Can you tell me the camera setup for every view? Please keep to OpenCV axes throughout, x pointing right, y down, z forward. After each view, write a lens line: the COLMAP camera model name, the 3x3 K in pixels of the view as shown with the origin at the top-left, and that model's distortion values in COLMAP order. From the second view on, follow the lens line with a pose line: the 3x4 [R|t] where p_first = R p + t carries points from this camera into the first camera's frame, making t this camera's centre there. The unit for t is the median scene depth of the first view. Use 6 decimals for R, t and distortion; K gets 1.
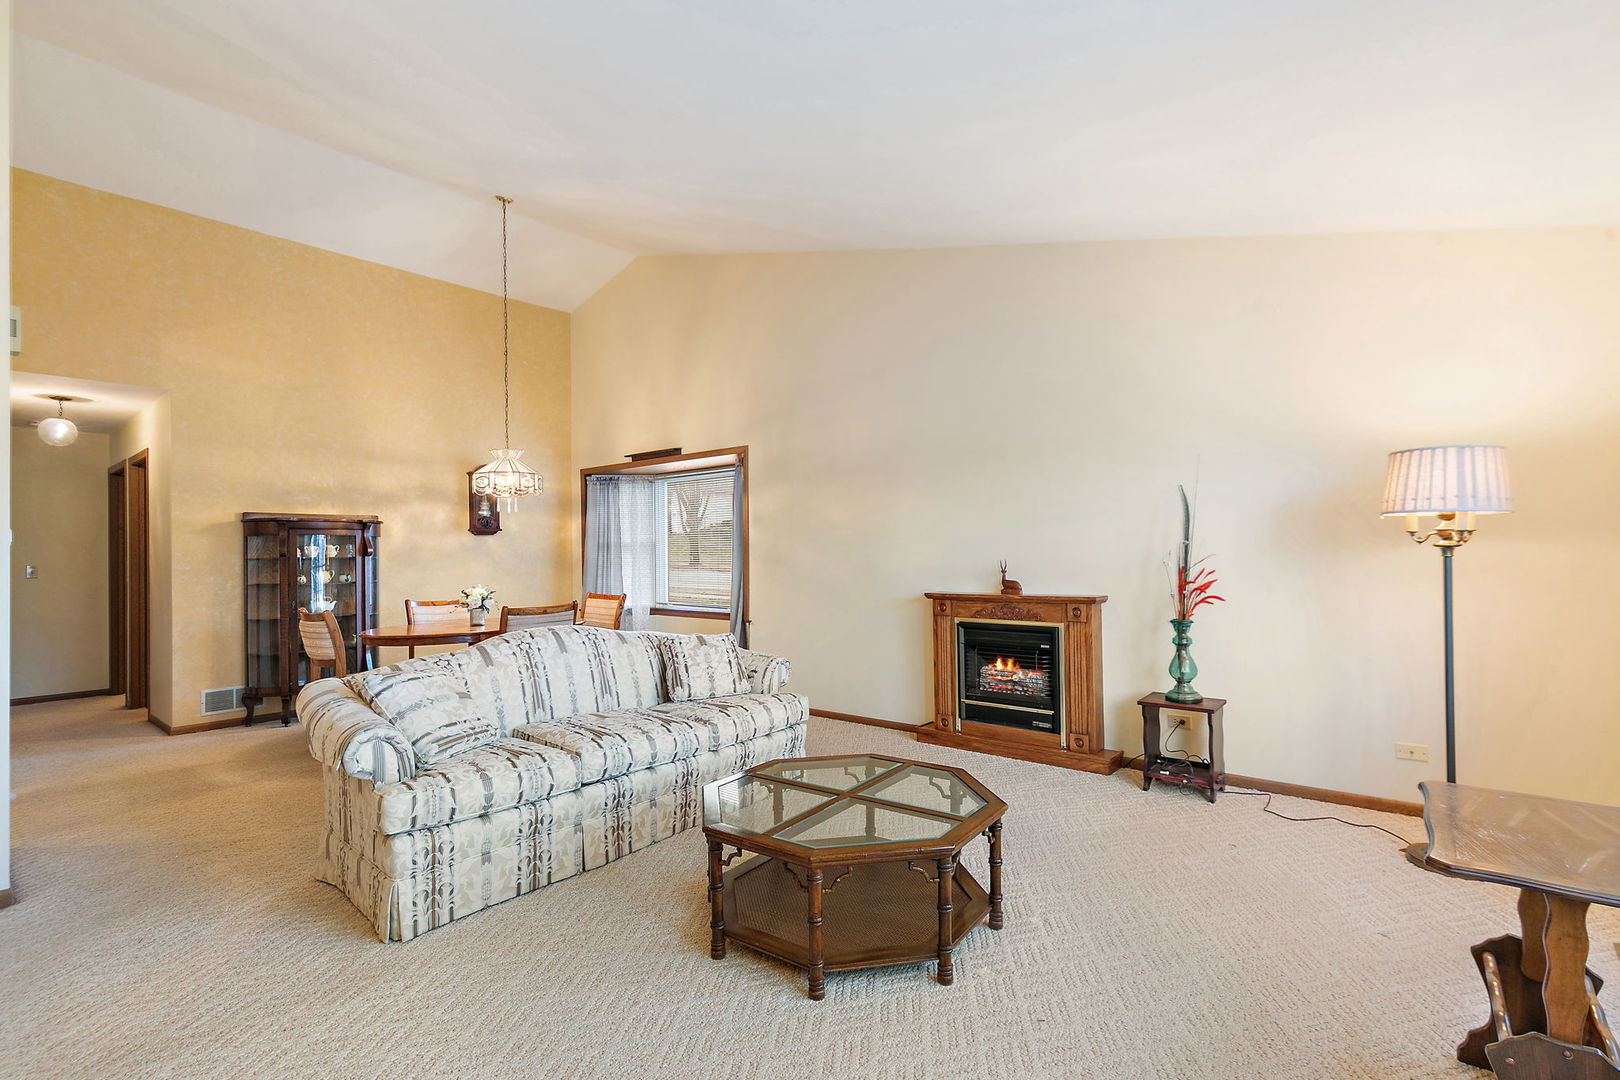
lens RADIAL K [[700.1, 0, 810.0], [0, 700.1, 540.0], [0, 0, 1]] dist [0.000168, 0.000034]
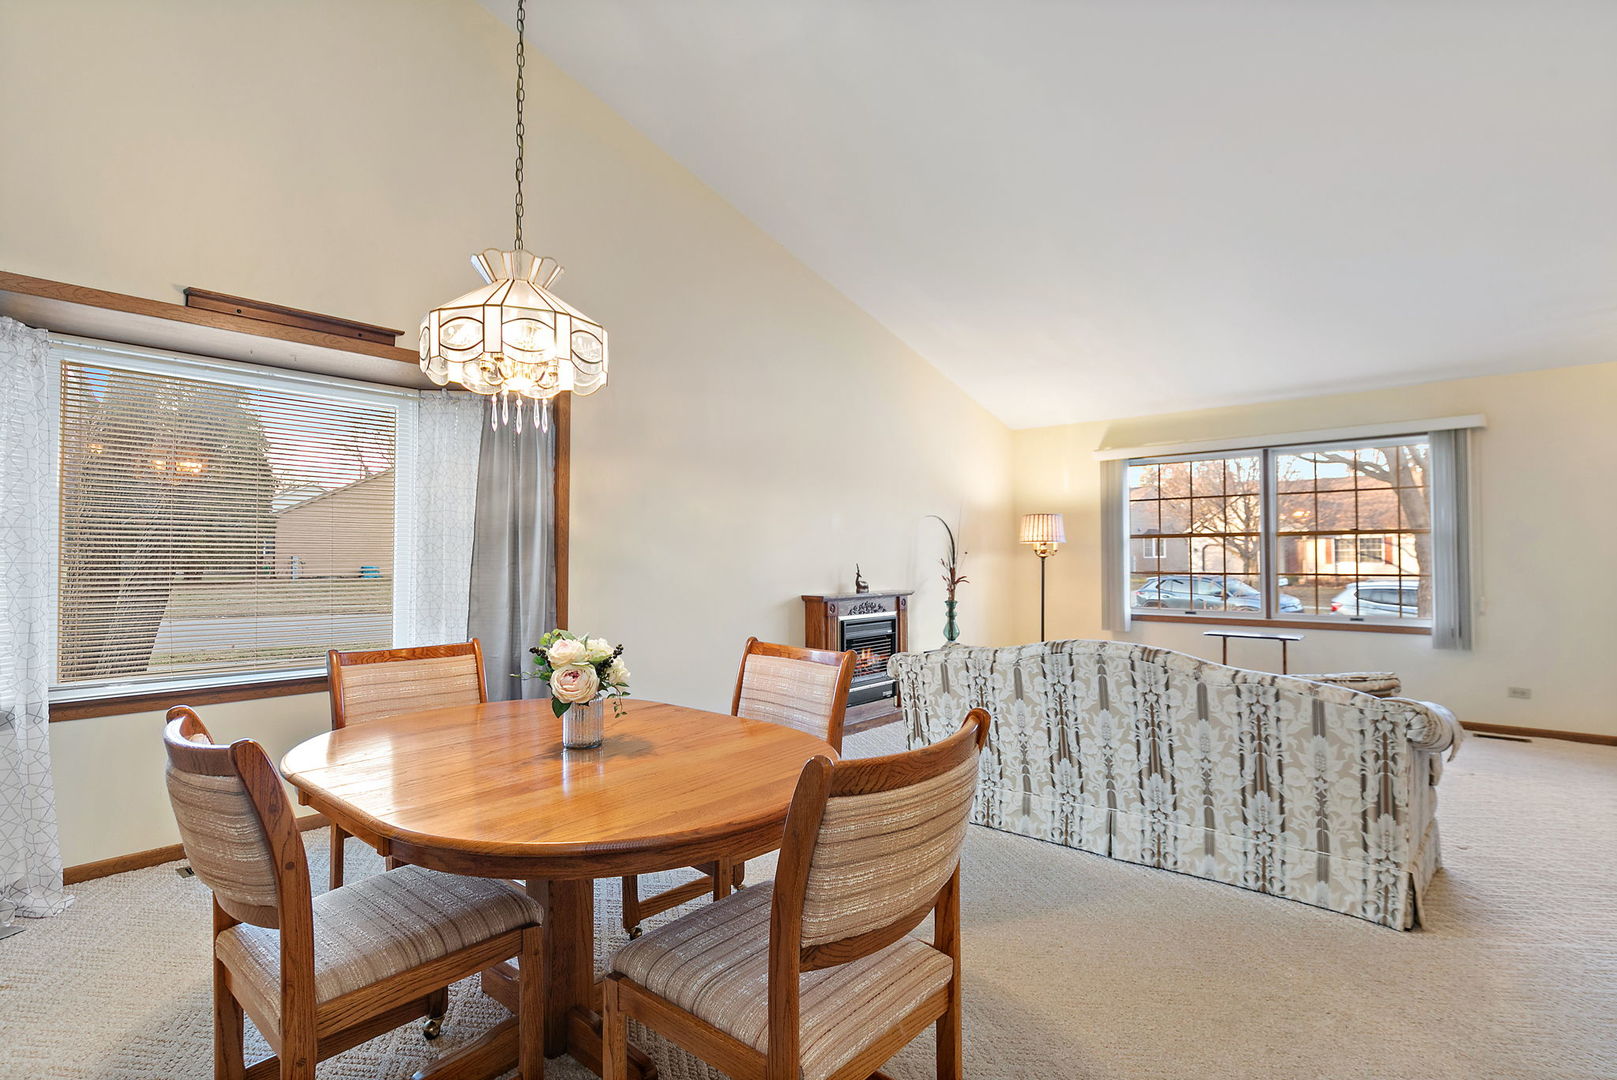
lens RADIAL K [[752.3, 0, 810.8], [0, 752.3, 553.7], [0, 0, 1]] dist [-0.000374, -0.000085]
pose [[0.090419, 0.023554, 0.995625, -0.994740], [-0.017435, 0.999605, -0.022065, 0.040654], [-0.995751, -0.015363, 0.090794, 0.980007]]
